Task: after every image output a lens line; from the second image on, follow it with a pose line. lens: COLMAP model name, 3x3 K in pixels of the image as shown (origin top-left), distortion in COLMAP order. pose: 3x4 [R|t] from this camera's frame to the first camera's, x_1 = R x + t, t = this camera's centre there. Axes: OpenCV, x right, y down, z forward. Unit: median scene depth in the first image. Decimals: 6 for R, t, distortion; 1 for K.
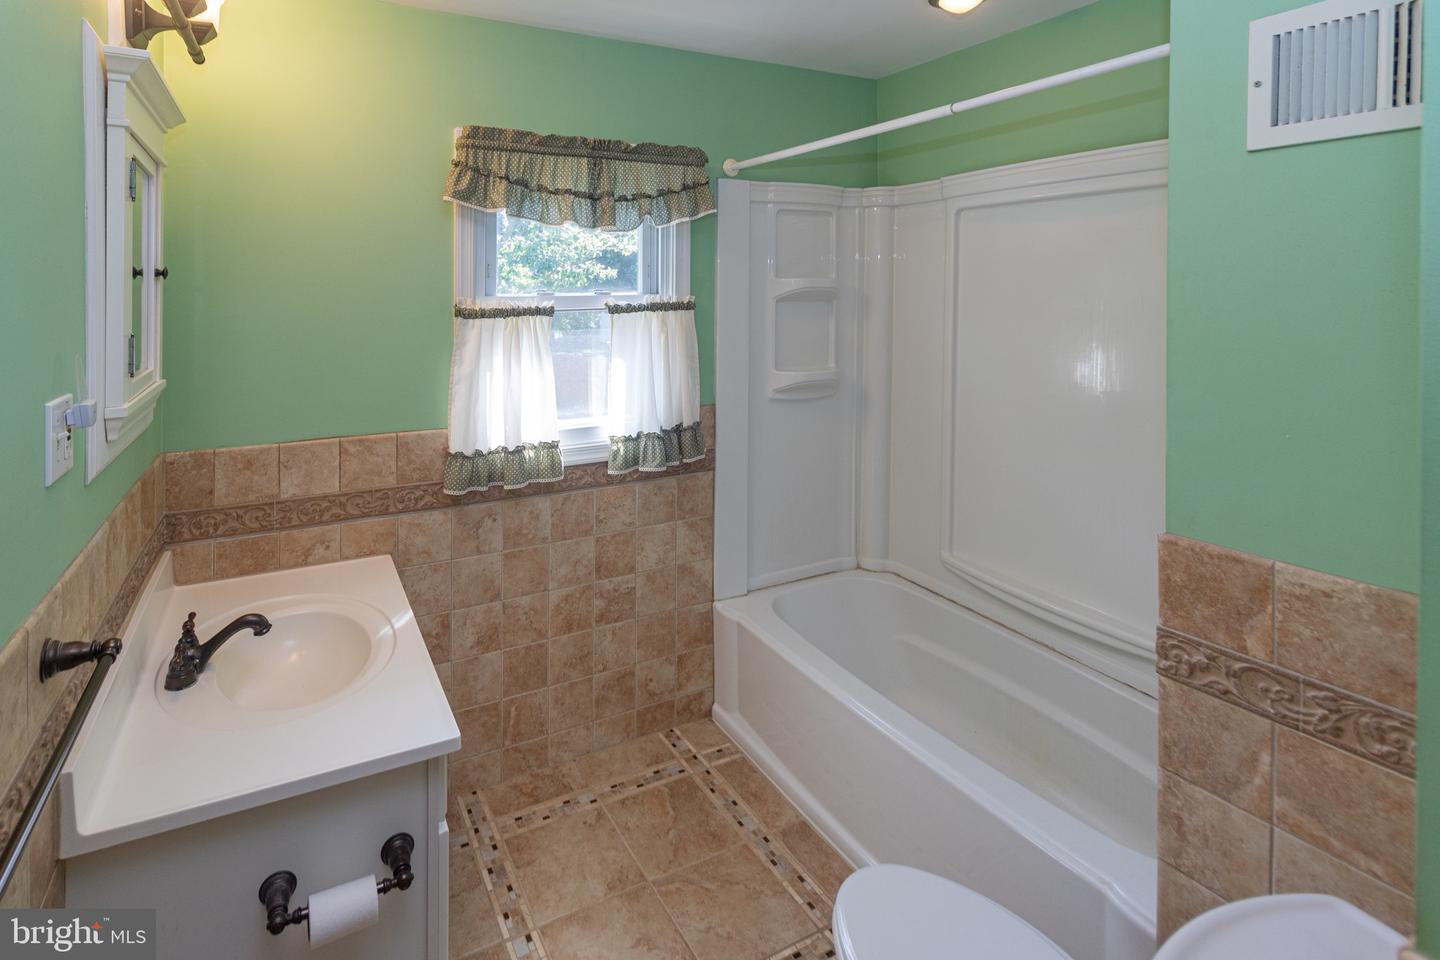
lens RADIAL K [[755.3, 0, 720.0], [0, 755.3, 480.0], [0, 0, 1]] dist [-0.001648, 0.000909]
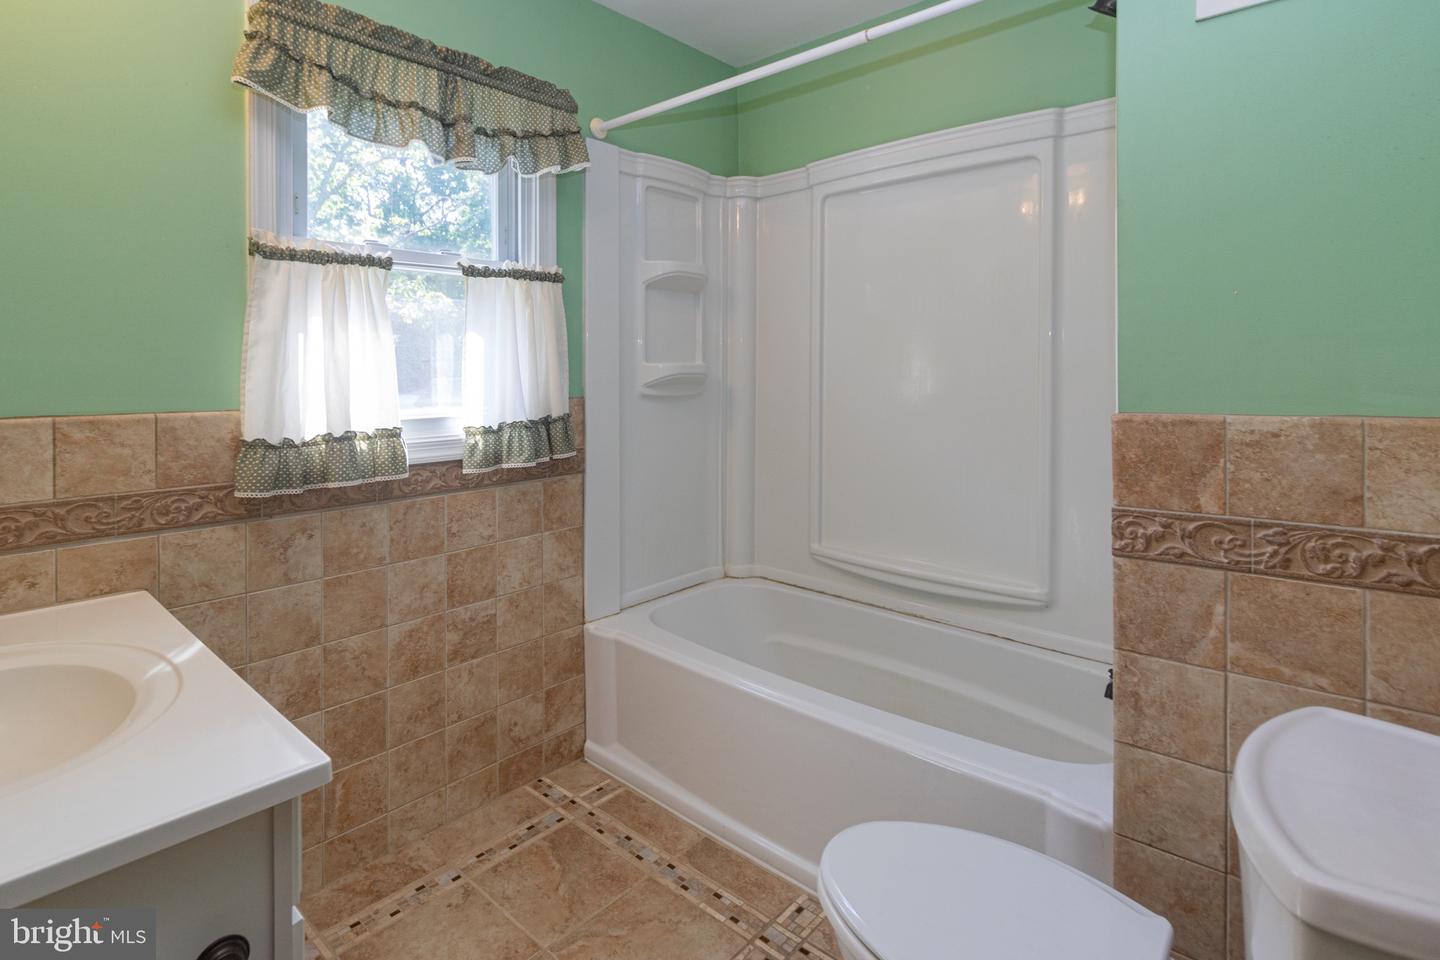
lens RADIAL K [[696.1, 0, 803.4], [0, 696.1, 496.8], [0, 0, 1]] dist [-0.001121, 0.000846]
pose [[0.923742, -0.064048, 0.377621, -0.100374], [0.089574, 0.994704, -0.050407, 0.100918], [-0.372393, 0.080388, 0.924587, 0.138603]]
